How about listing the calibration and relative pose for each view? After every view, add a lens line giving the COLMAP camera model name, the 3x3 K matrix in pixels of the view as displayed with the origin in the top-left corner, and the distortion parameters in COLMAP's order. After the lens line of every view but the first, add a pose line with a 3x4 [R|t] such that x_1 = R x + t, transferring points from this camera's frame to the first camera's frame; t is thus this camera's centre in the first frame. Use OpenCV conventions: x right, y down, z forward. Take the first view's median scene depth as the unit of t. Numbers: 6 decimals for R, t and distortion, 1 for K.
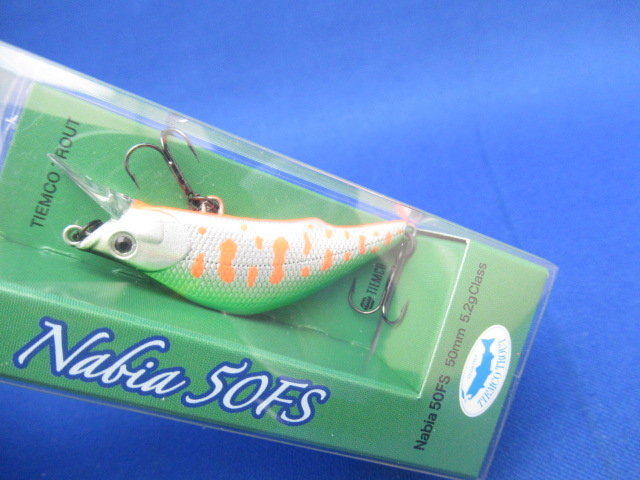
lens RADIAL K [[473.5, 0, 306.1], [0, 473.5, 259.2], [0, 0, 1]] dist [0.001981, 0.005936]
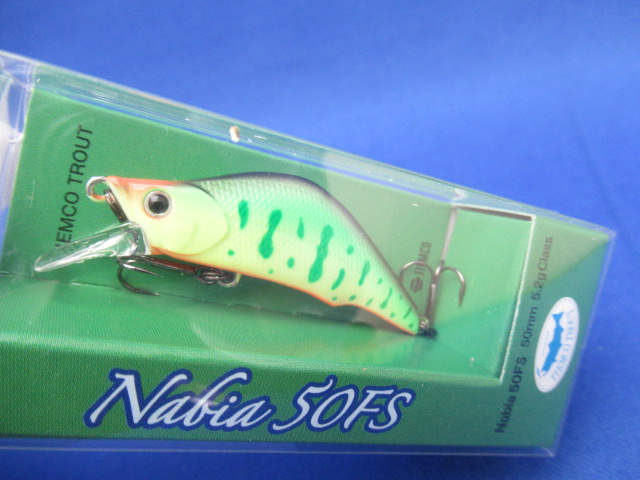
lens RADIAL K [[473.5, 0, 305.7], [0, 473.5, 251.1], [0, 0, 1]] dist [0.001981, 0.005936]
pose [[0.988102, -0.123943, 0.091061, -0.219920], [0.116679, 0.989846, 0.081188, -0.106771], [-0.100199, -0.069597, 0.992530, 0.094968]]
